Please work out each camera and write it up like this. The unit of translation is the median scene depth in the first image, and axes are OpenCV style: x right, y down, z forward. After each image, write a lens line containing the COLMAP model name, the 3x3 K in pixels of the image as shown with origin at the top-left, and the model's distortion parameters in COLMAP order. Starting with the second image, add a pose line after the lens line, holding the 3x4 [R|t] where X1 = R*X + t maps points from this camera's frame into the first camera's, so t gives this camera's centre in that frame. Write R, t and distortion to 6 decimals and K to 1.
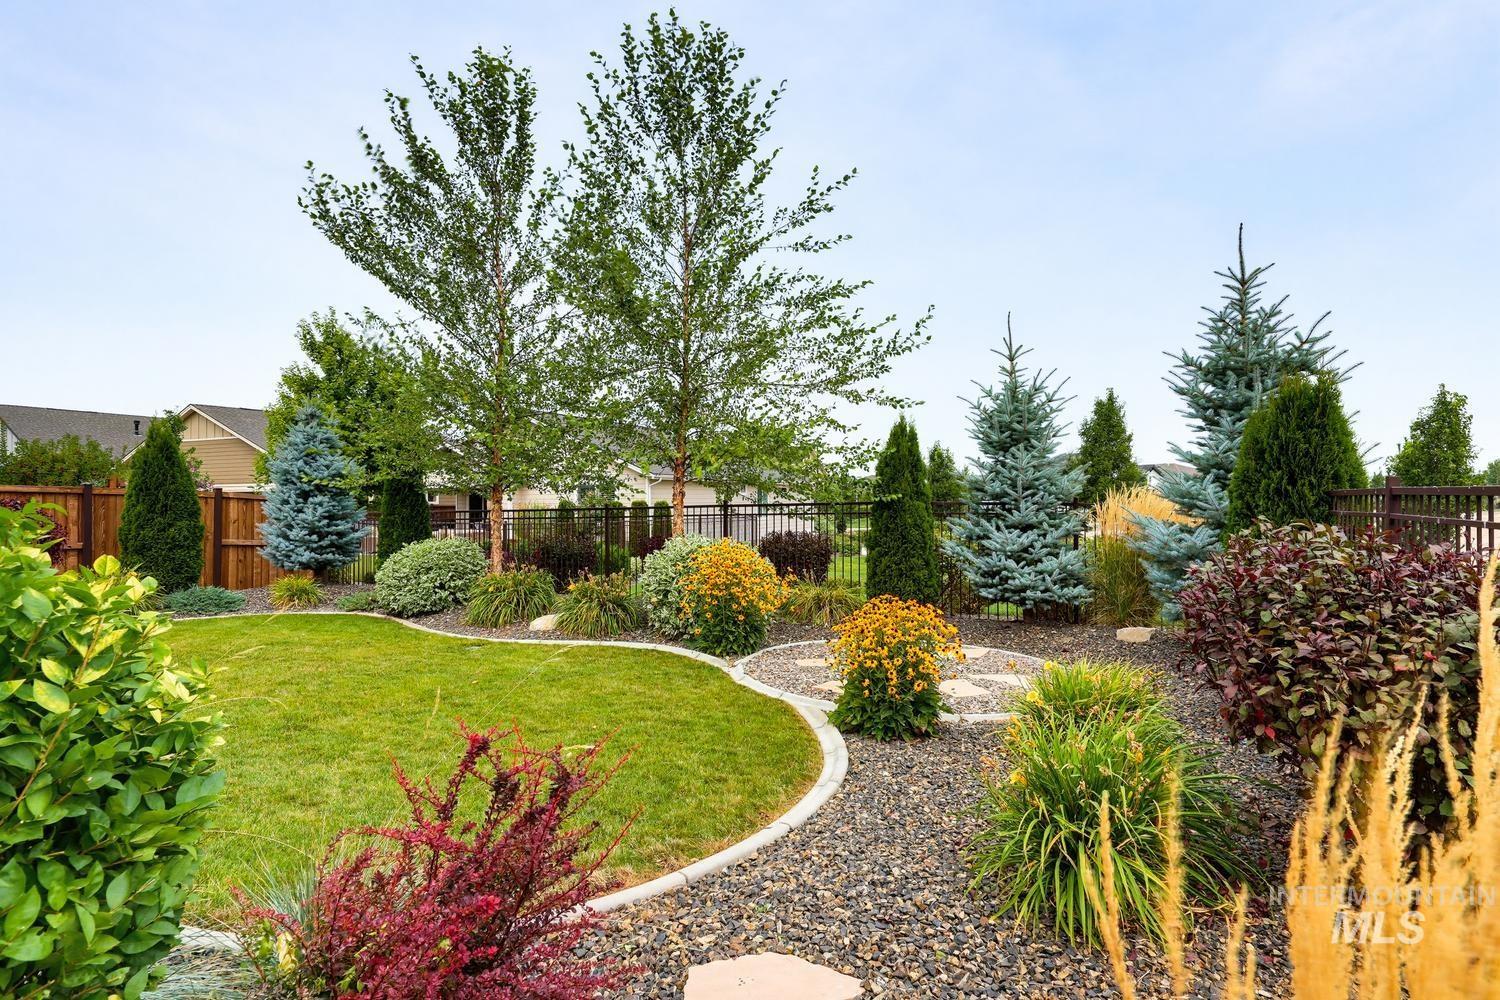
lens RADIAL K [[765.5, 0, 750.0], [0, 765.5, 500.0], [0, 0, 1]] dist [0.000479, -0.000275]
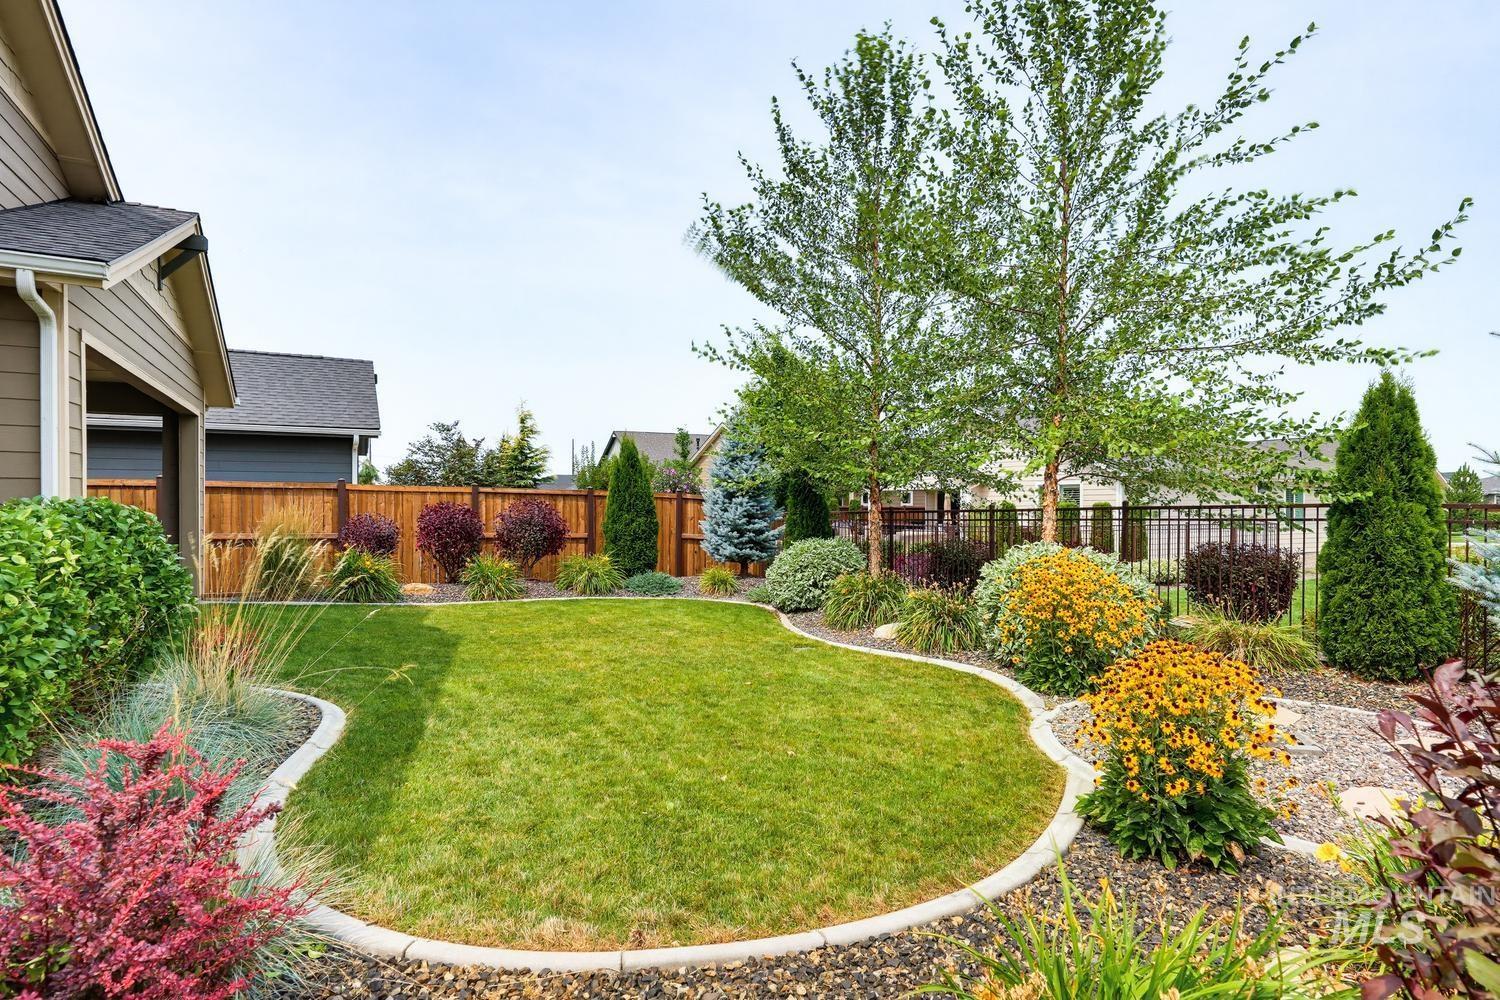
lens RADIAL K [[777.7, 0, 750.2], [0, 777.7, 514.8], [0, 0, 1]] dist [-0.002487, -0.001327]
pose [[0.811518, 0.012504, -0.584193, 0.133211], [-0.003164, 0.999850, 0.017005, 0.001922], [0.584319, -0.011951, 0.811436, 0.114350]]
